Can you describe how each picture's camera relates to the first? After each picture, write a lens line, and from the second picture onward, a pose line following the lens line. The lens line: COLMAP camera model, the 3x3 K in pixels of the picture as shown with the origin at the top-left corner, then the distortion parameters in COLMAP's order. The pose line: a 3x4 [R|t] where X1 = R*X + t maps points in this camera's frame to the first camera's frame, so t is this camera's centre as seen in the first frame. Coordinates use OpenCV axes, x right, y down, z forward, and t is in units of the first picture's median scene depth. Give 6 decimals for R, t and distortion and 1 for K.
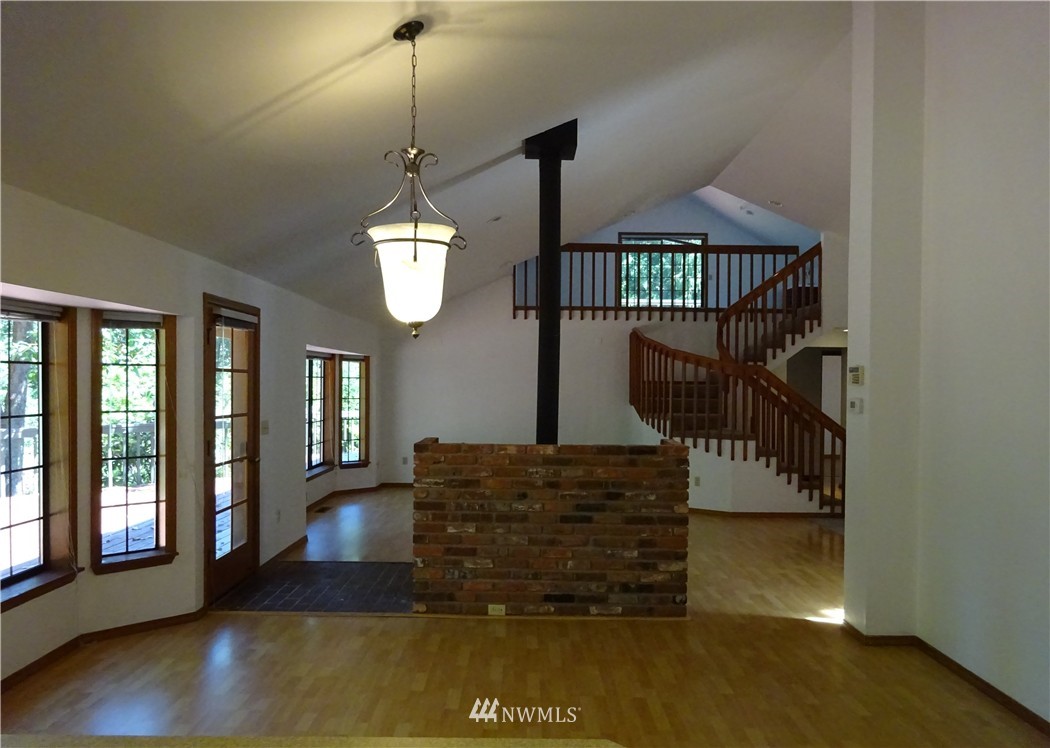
lens RADIAL K [[770.0, 0, 525.0], [0, 770.0, 402.6], [0, 0, 1]] dist [-0.003484, 0.000302]
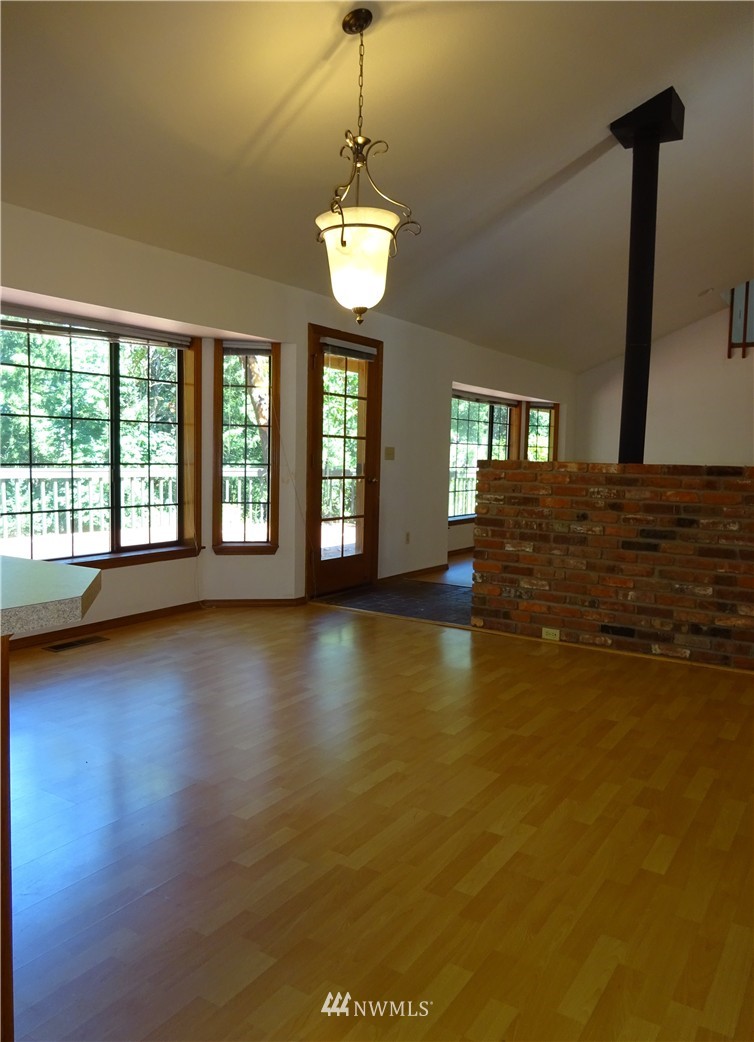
lens RADIAL K [[787.5, 0, 377.0], [0, 787.5, 521.0], [0, 0, 1]] dist [-0.006493, 0.051718]
pose [[0.842263, 0.053589, -0.536397, 0.299989], [-0.028002, 0.998053, 0.055741, 0.079653], [0.538340, -0.031929, 0.842123, 0.060365]]
